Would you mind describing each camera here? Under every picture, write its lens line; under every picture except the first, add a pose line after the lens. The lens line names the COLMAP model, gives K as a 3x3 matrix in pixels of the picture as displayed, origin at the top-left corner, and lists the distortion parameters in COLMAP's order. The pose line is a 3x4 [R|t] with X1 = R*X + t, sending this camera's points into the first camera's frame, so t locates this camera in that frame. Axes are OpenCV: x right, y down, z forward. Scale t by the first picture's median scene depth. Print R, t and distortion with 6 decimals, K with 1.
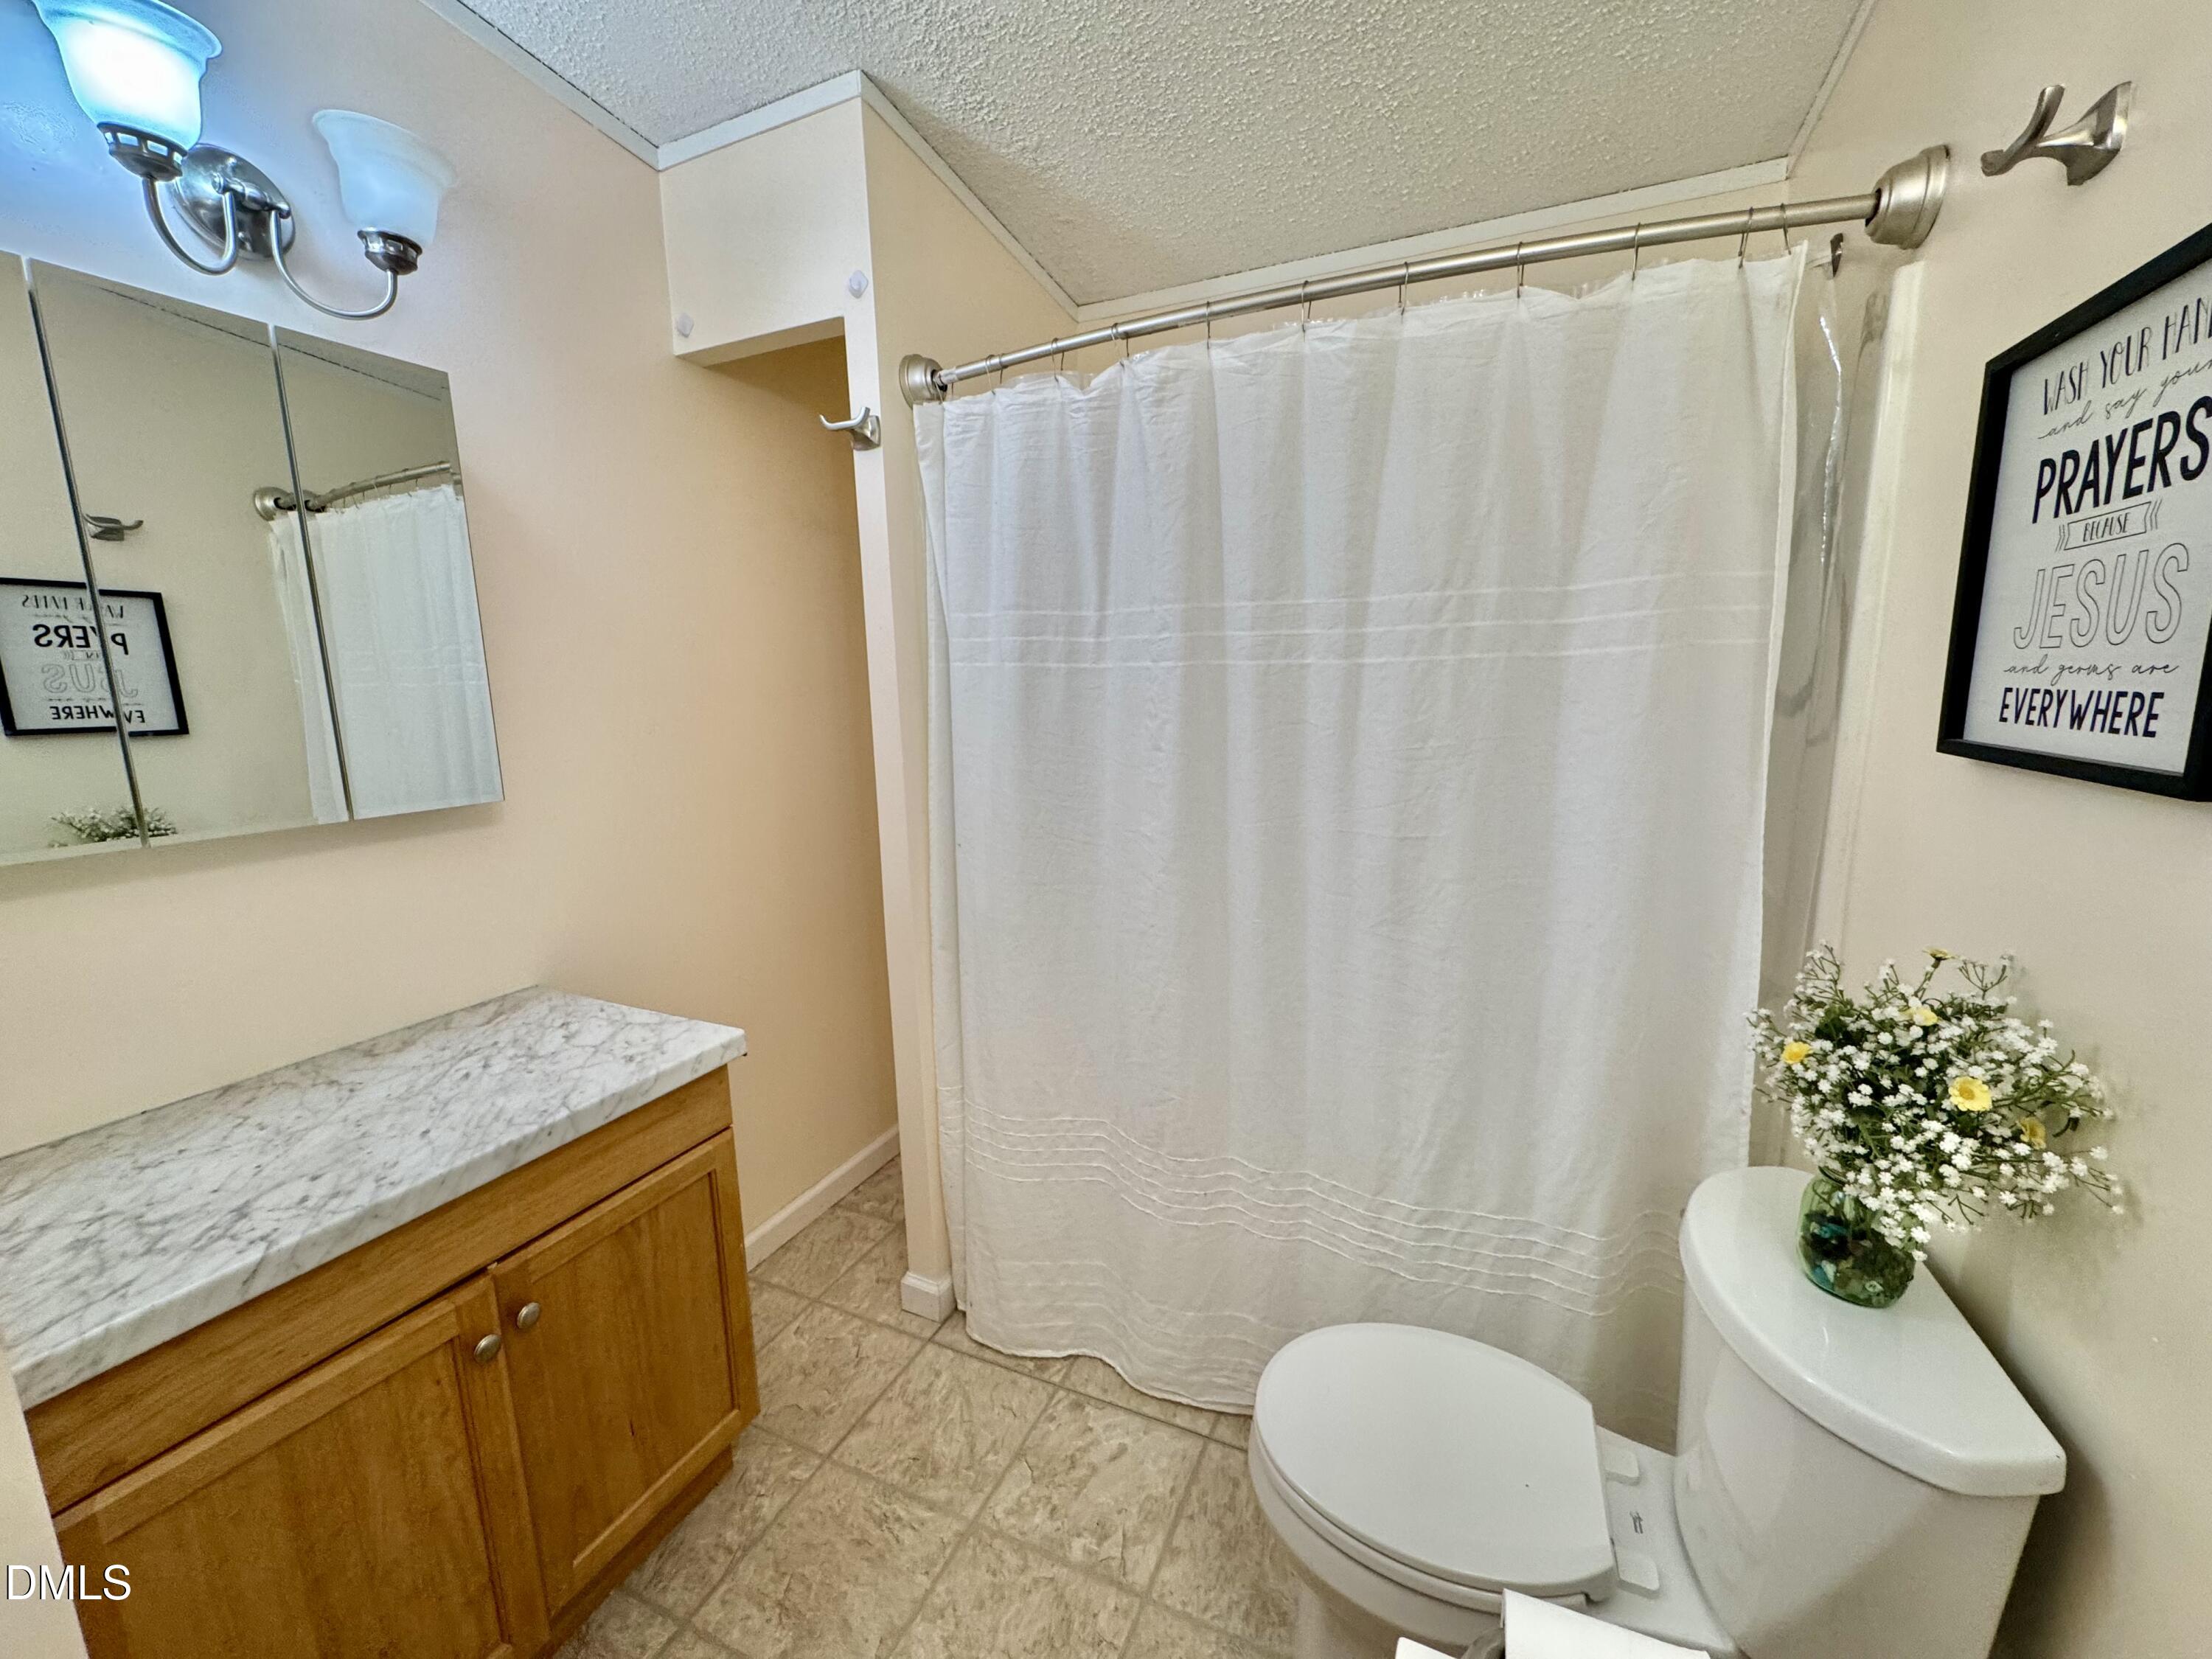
lens RADIAL K [[883.5, 0, 1102.9], [0, 883.5, 828.1], [0, 0, 1]] dist [-0.002264, 0.000355]
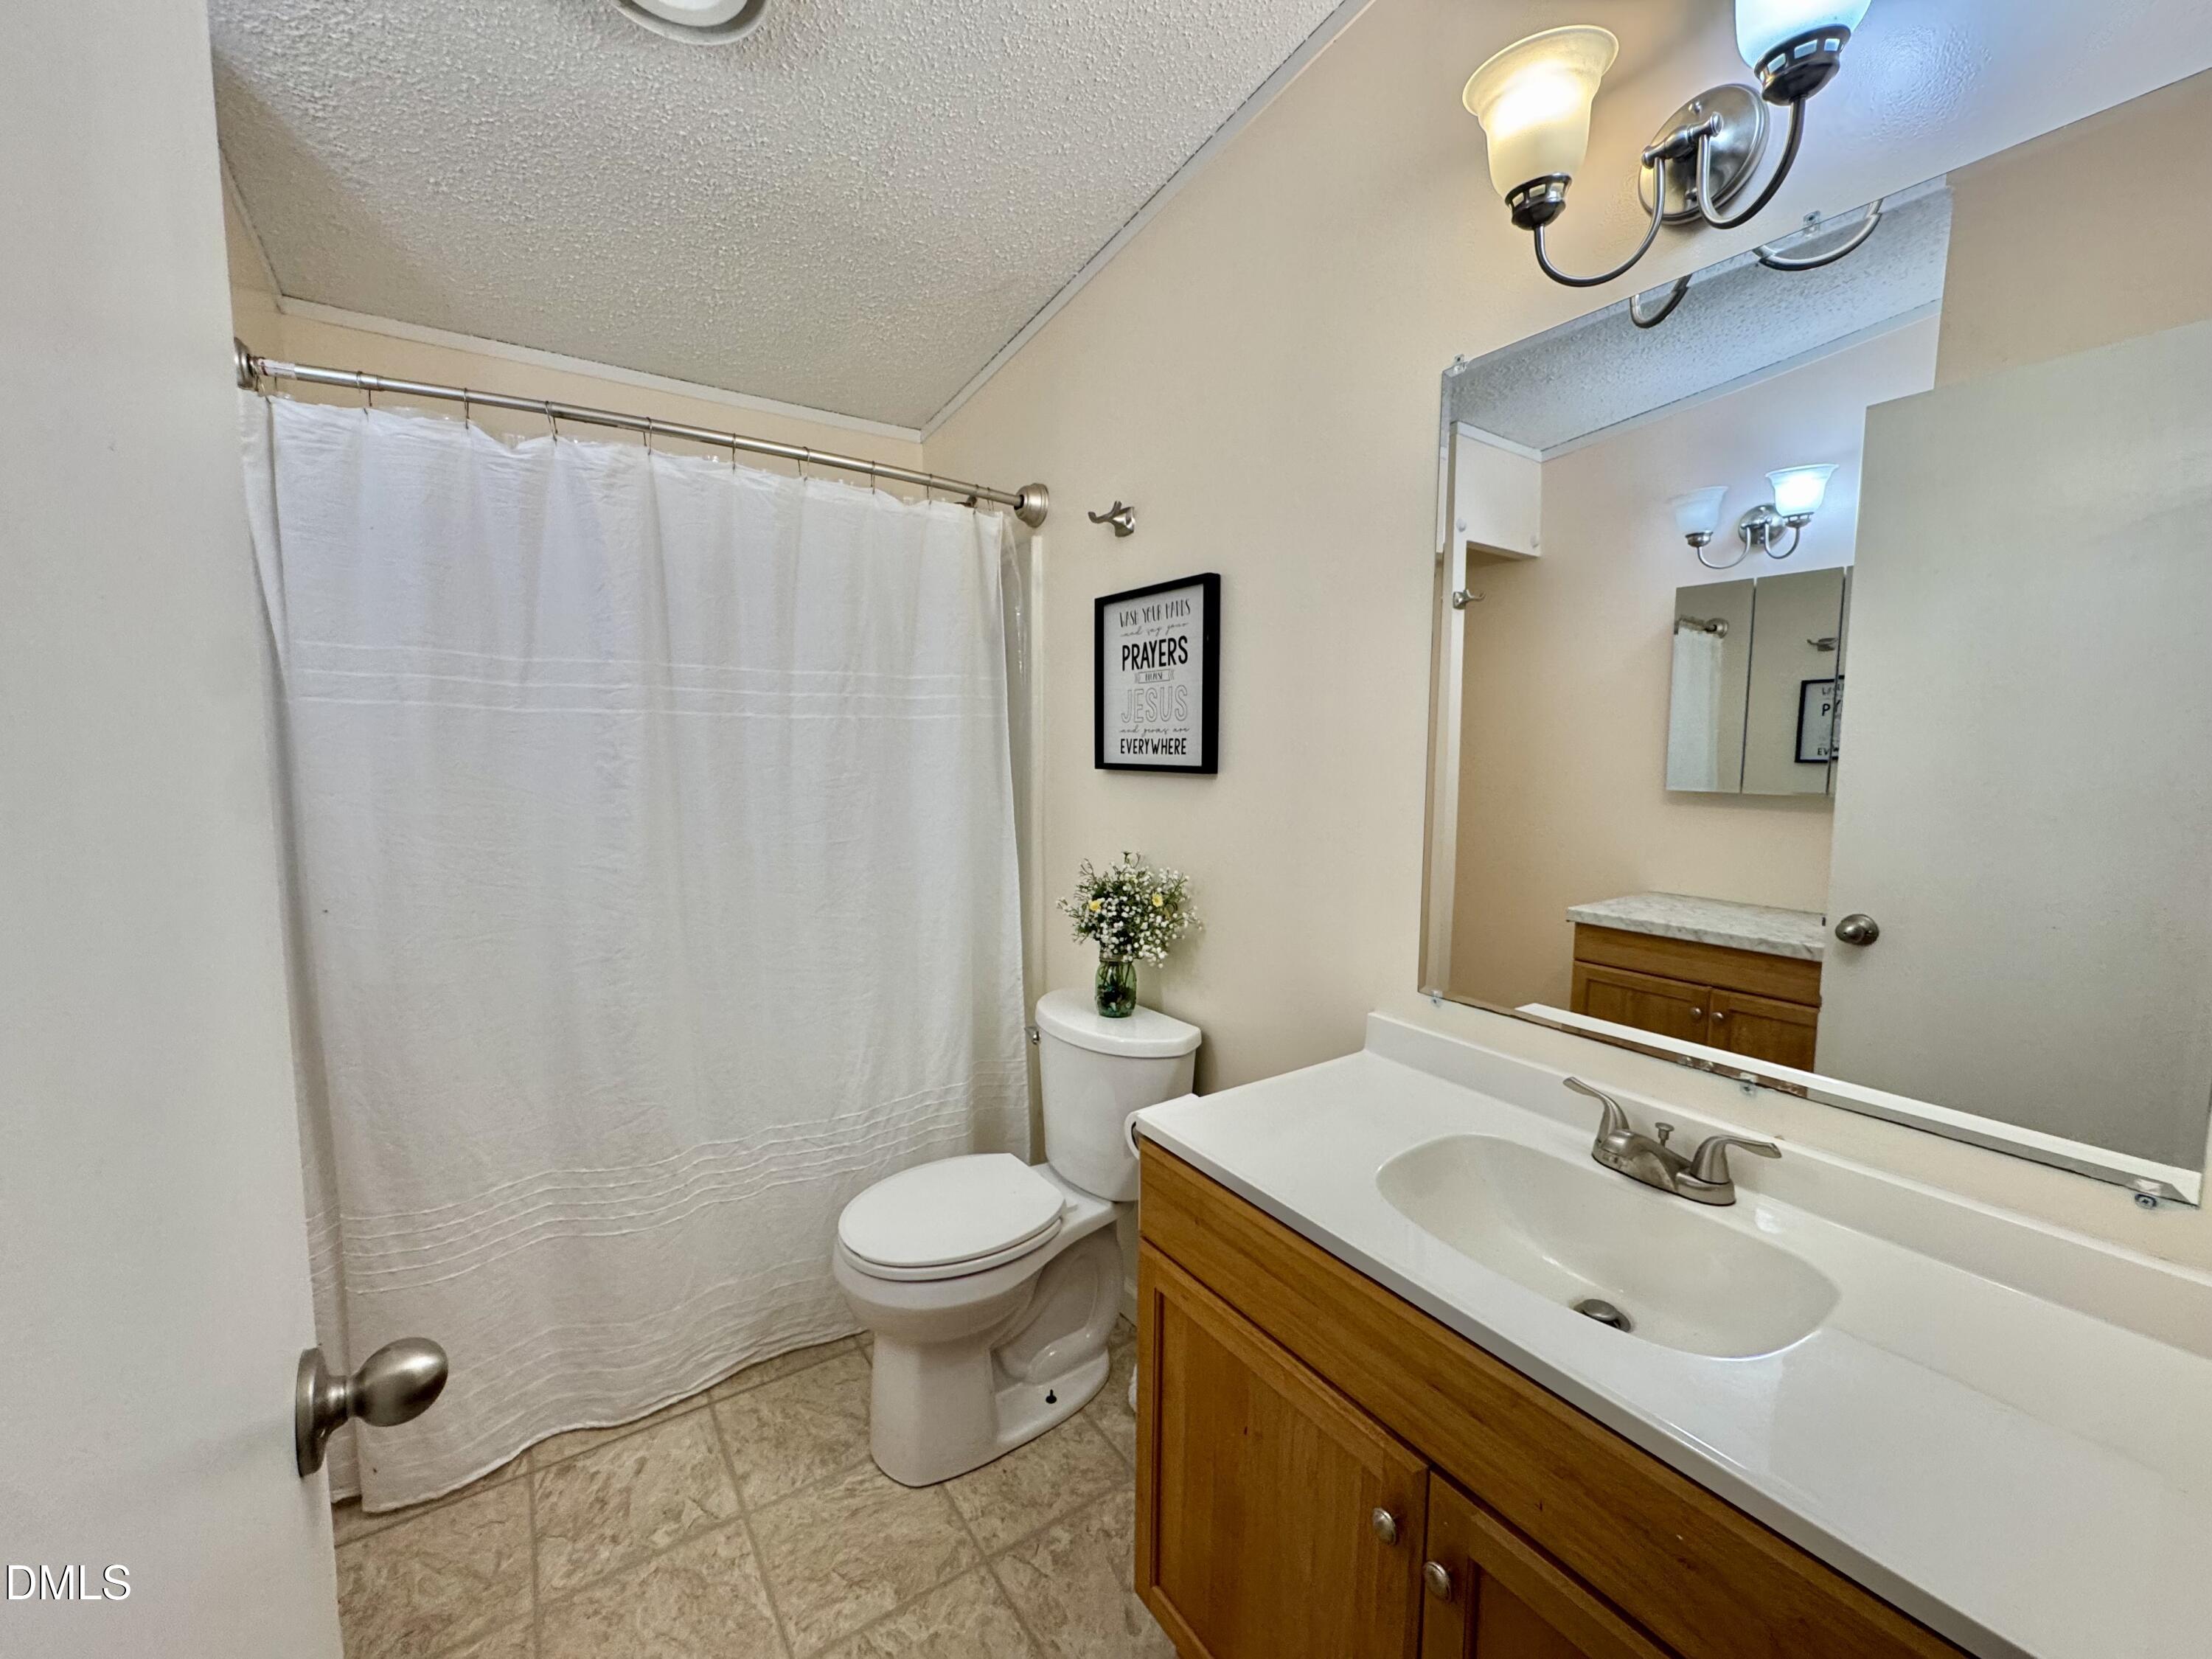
lens RADIAL K [[883.5, 0, 1104.3], [0, 883.5, 827.9], [0, 0, 1]] dist [-0.002264, 0.000355]
pose [[0.524321, -0.058185, 0.849530, -0.639989], [0.130011, 0.991436, -0.012337, 0.062127], [-0.841537, 0.116917, 0.527395, -0.106442]]
